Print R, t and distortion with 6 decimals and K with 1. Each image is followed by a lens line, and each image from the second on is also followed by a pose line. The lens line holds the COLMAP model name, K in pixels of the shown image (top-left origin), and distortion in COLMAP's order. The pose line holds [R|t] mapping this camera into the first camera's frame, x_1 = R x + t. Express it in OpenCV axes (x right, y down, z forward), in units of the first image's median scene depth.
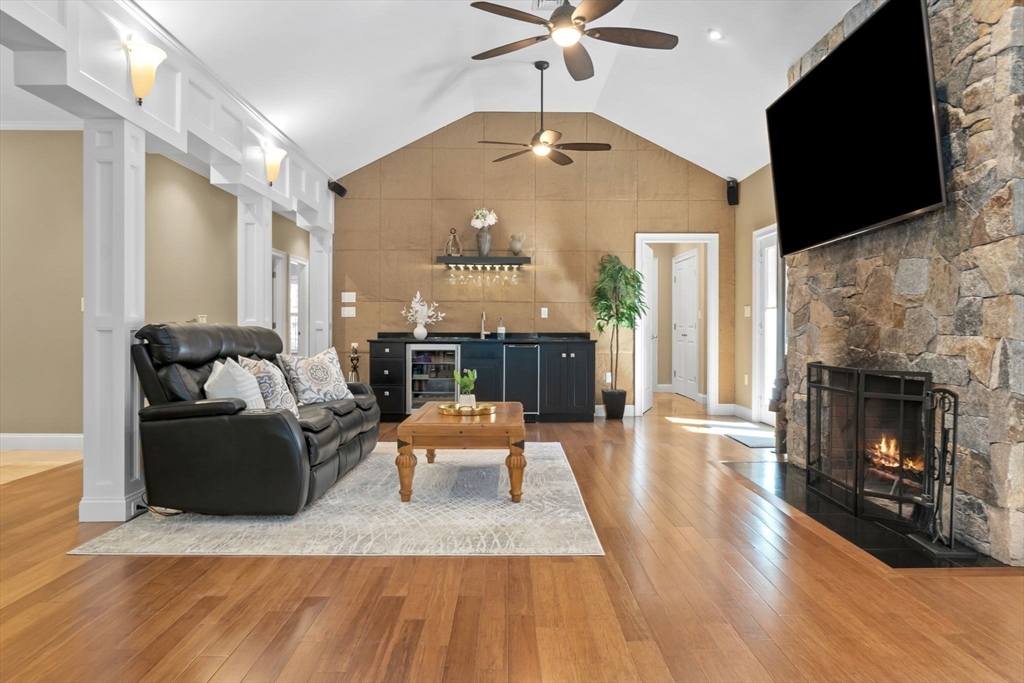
lens RADIAL K [[738.0, 0, 512.3], [0, 738.0, 331.1], [0, 0, 1]] dist [-0.005461, 0.005542]
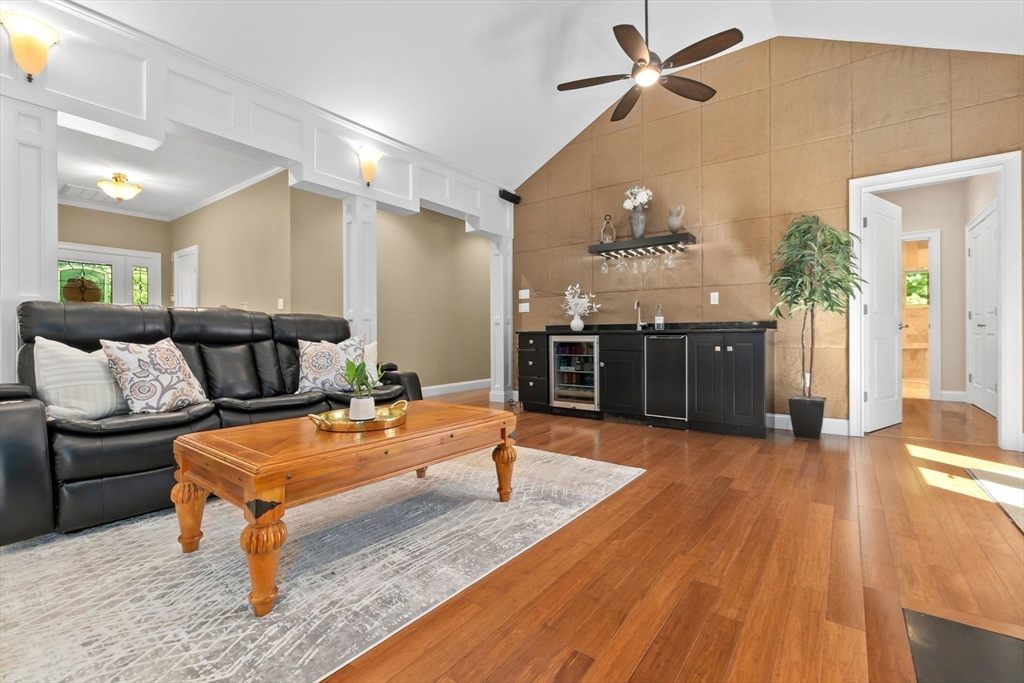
lens RADIAL K [[449.0, 0, 517.7], [0, 449.0, 340.0], [0, 0, 1]] dist [-0.003445, -0.000049]
pose [[0.783659, -0.000957, -0.621190, 0.188775], [0.004422, 0.999982, 0.004038, 0.019785], [0.621175, -0.005912, 0.783649, 0.469495]]
